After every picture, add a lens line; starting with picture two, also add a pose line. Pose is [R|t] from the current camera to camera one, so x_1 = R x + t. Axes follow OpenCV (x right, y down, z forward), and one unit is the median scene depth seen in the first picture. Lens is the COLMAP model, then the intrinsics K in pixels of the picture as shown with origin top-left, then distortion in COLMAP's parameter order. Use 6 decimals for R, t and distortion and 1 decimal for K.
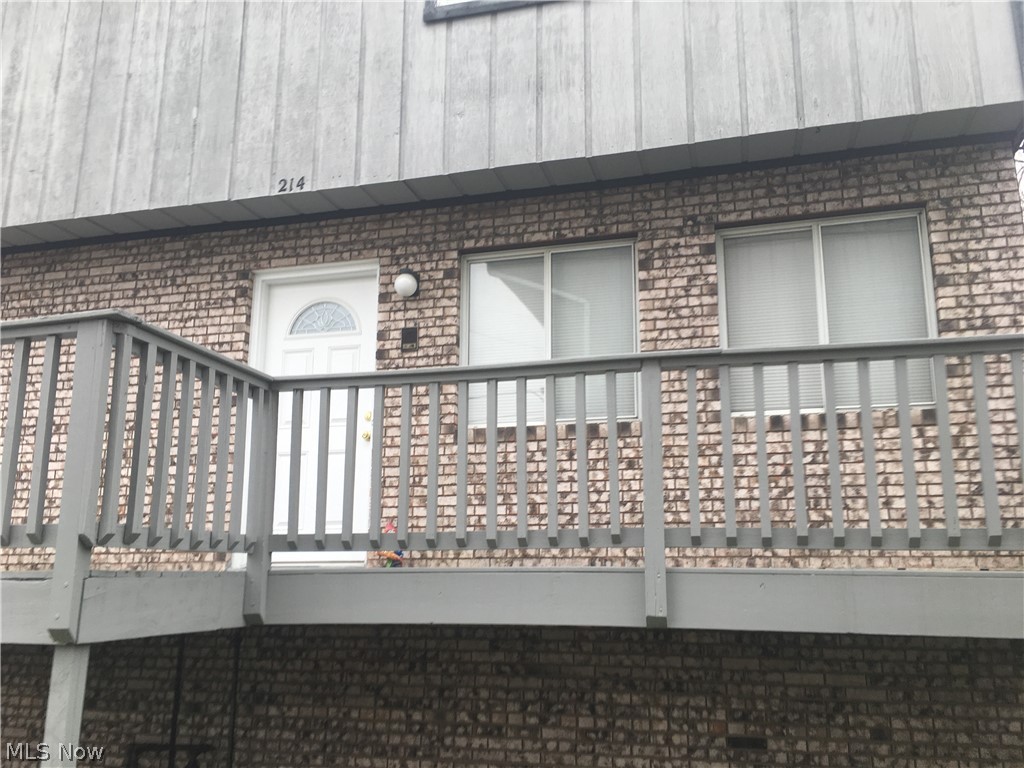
lens RADIAL K [[865.9, 0, 514.4], [0, 865.9, 381.5], [0, 0, 1]] dist [0.069791, -0.054440]
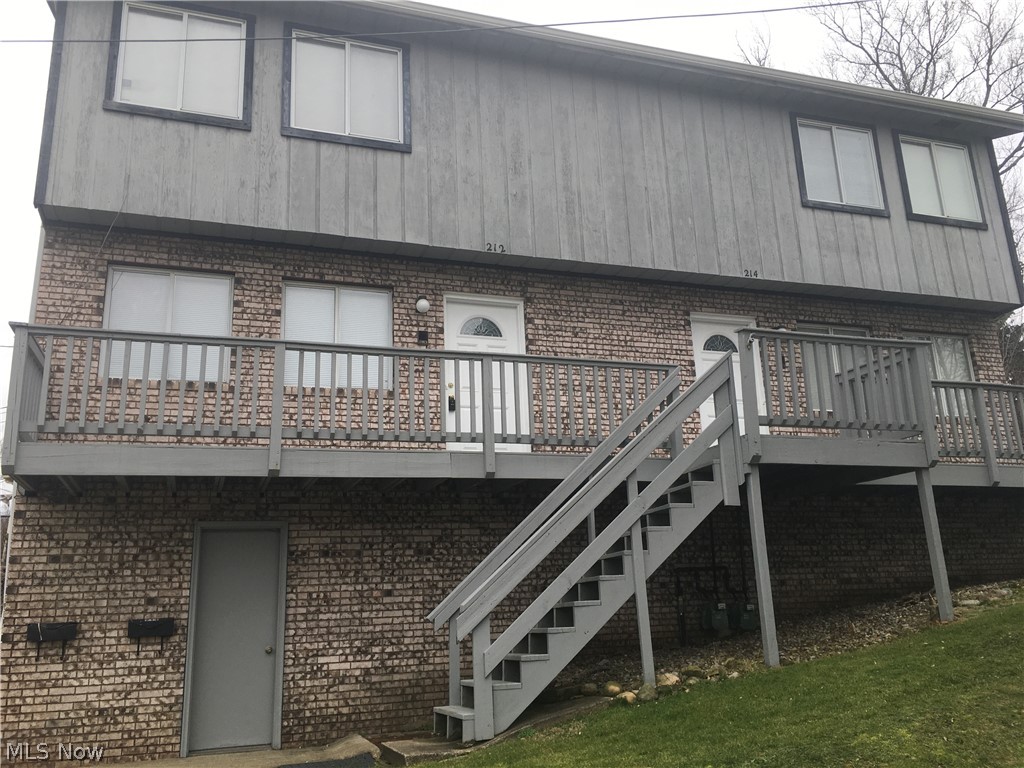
lens RADIAL K [[865.9, 0, 510.8], [0, 865.9, 385.1], [0, 0, 1]] dist [0.069791, -0.054440]
pose [[0.833317, 0.114041, 0.540905, -1.616245], [-0.084963, 0.993285, -0.078525, 0.199120], [-0.546228, 0.019479, 0.837410, -0.282032]]
